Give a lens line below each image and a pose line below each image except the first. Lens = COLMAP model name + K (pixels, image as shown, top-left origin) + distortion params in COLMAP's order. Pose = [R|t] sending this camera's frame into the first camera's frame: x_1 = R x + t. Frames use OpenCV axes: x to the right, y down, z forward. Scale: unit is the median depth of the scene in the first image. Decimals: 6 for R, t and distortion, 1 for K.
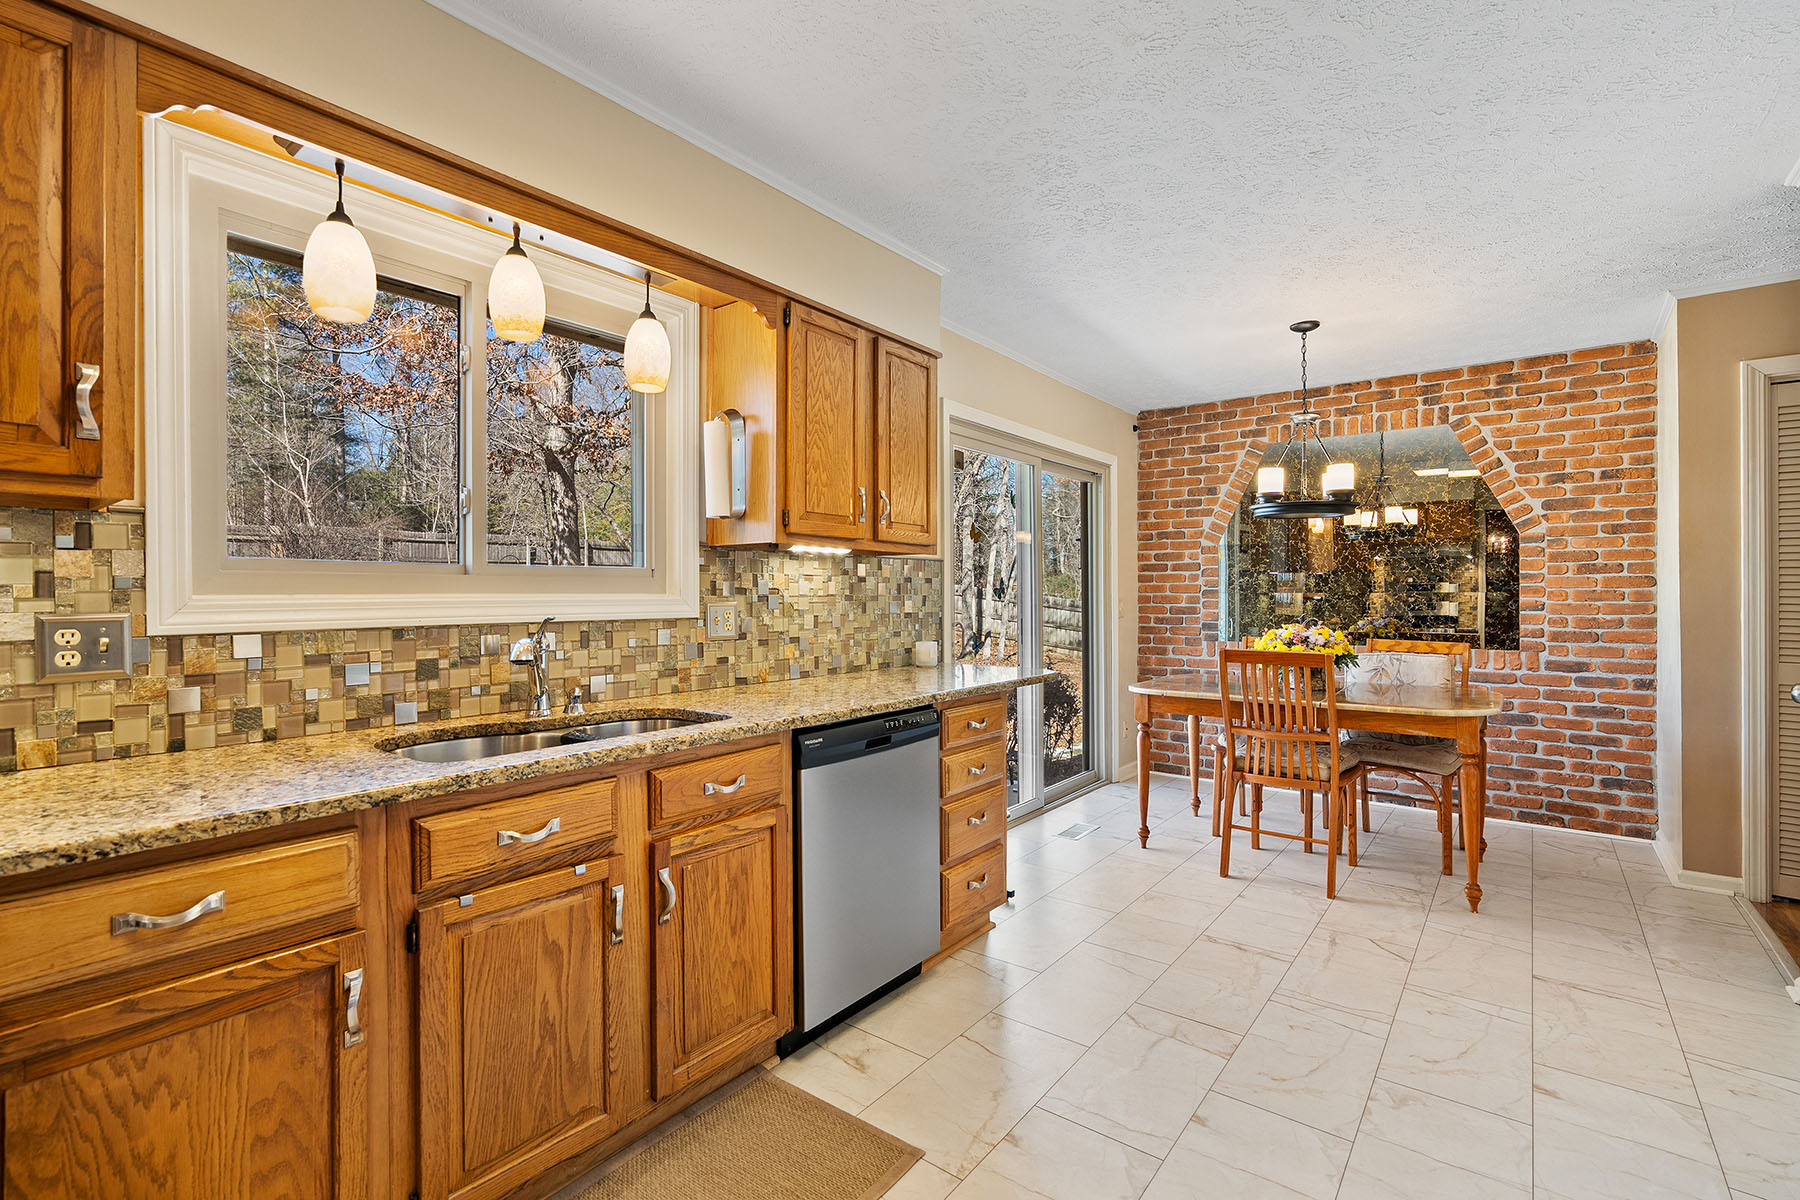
lens RADIAL K [[820.6, 0, 900.8], [0, 820.6, 598.4], [0, 0, 1]] dist [-0.002540, 0.003226]
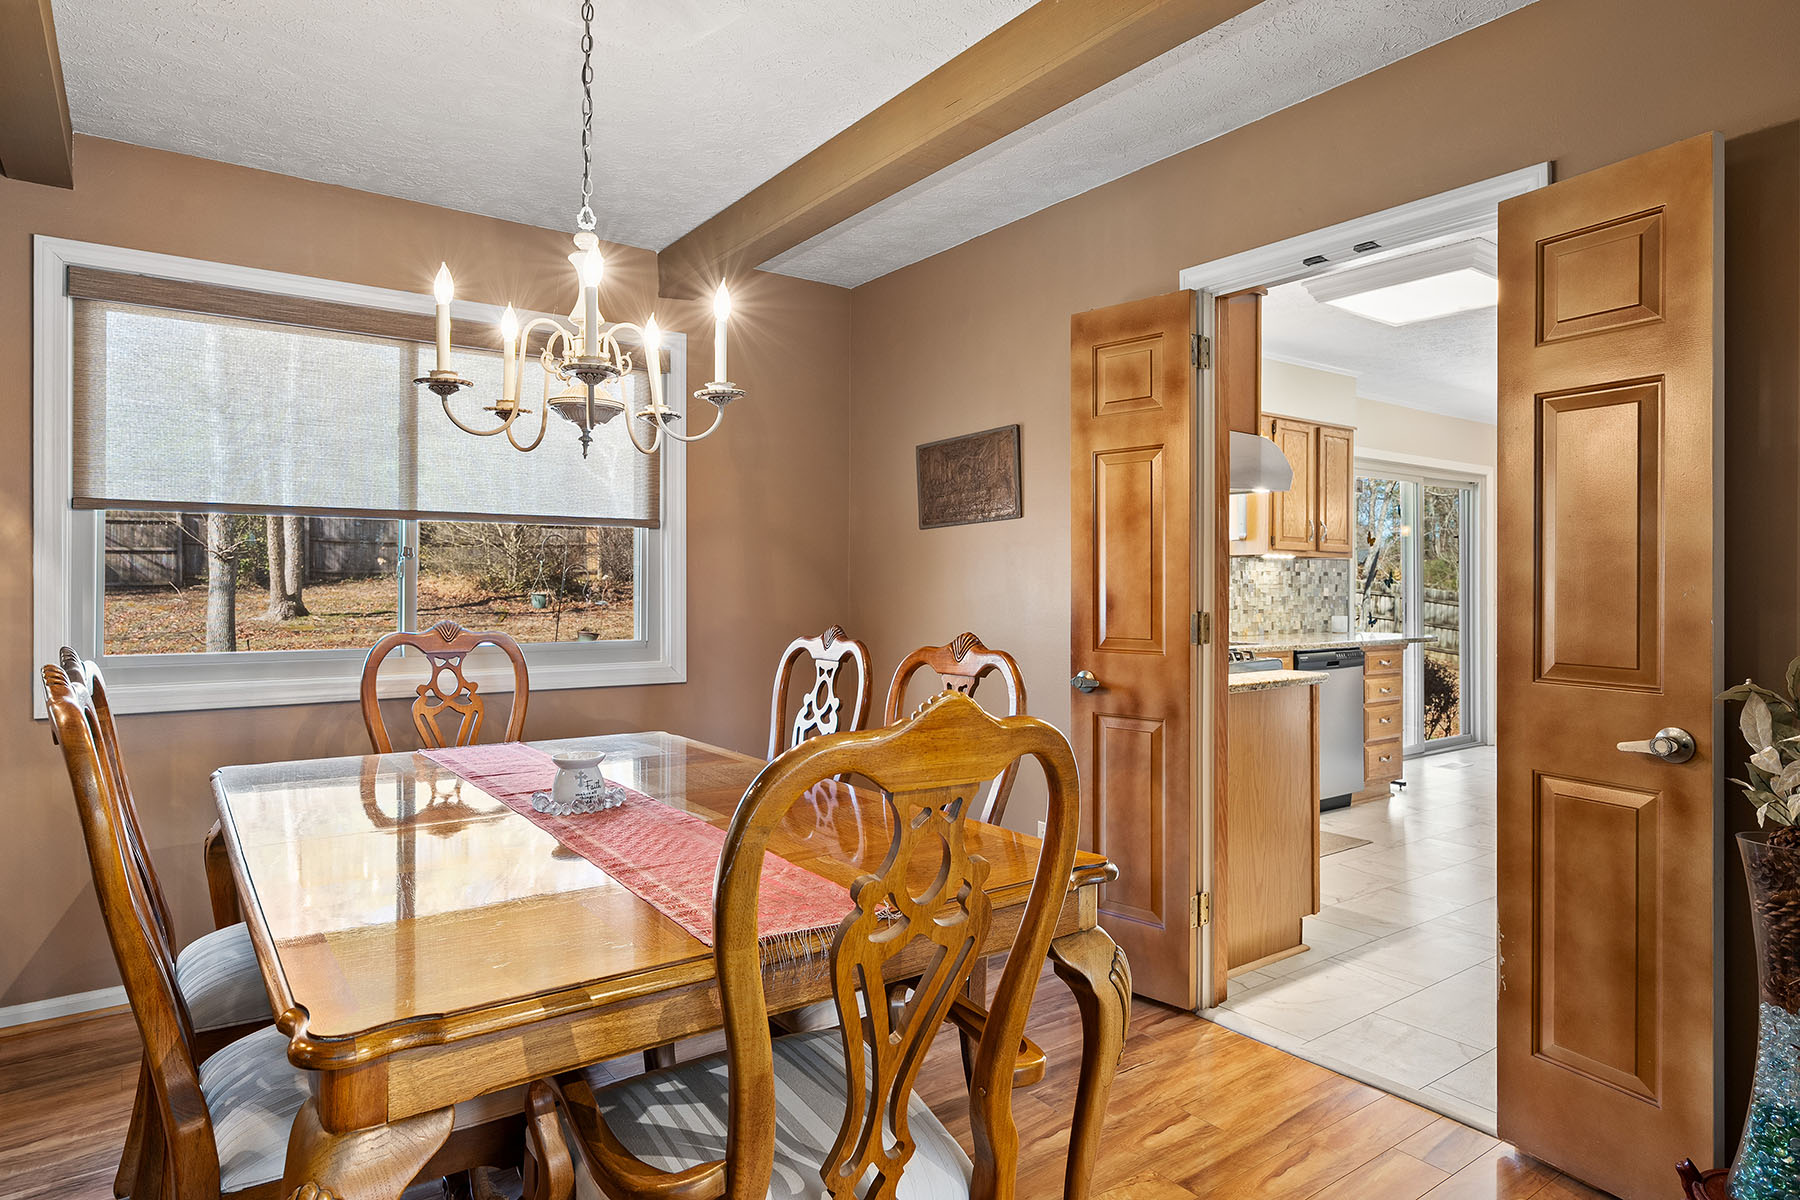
lens RADIAL K [[1043.0, 0, 899.0], [0, 1043.0, 589.5], [0, 0, 1]] dist [-0.004989, -0.000197]
pose [[0.960340, 0.007027, -0.278743, -0.238709], [-0.006522, 0.999975, 0.002739, 0.006476], [0.278756, -0.000812, 0.960362, -1.170062]]
